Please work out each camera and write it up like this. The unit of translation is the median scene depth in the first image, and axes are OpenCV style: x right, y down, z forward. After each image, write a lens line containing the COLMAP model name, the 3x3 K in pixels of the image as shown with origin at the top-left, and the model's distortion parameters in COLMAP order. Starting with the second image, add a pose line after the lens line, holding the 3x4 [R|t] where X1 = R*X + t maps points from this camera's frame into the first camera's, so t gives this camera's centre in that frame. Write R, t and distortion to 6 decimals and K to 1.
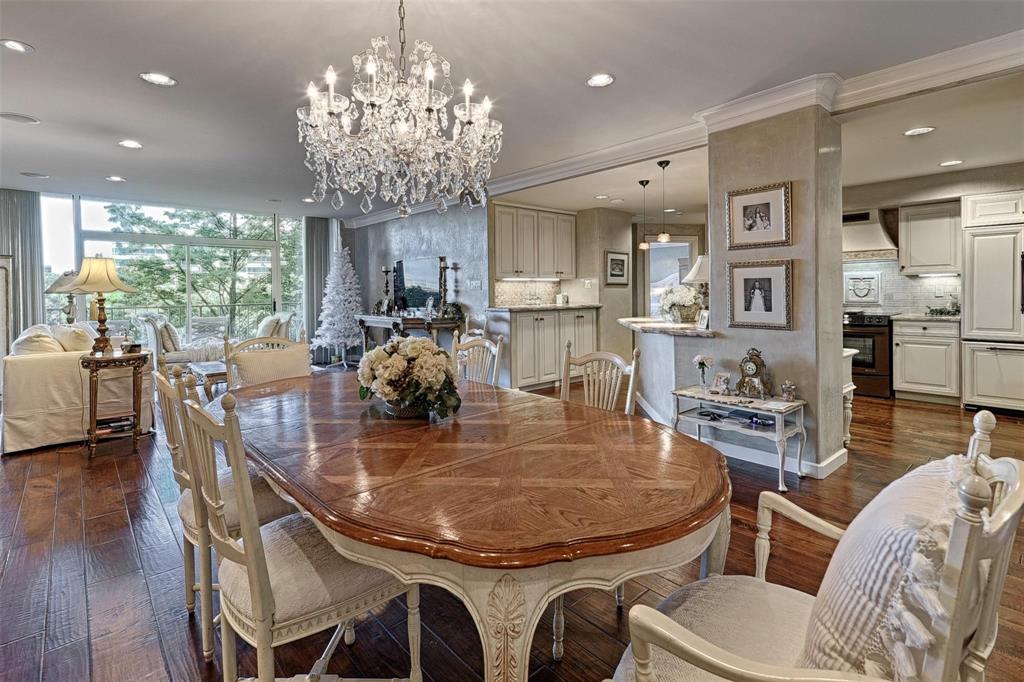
lens RADIAL K [[474.8, 0, 509.5], [0, 474.8, 298.0], [0, 0, 1]] dist [0.001939, -0.000251]
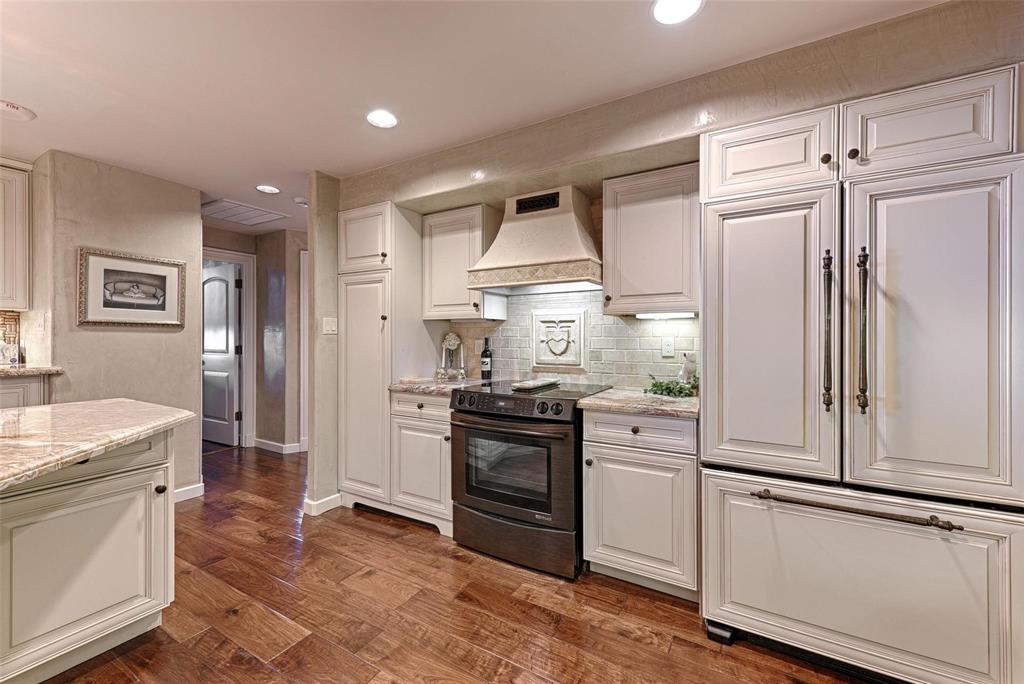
lens RADIAL K [[407.7, 0, 512.8], [0, 407.7, 336.8], [0, 0, 1]] dist [0.001242, 0.000030]
pose [[0.950413, 0.015213, 0.310620, 0.612743], [-0.009063, 0.999733, -0.021233, -0.014247], [-0.310860, 0.017365, 0.950297, 0.638294]]
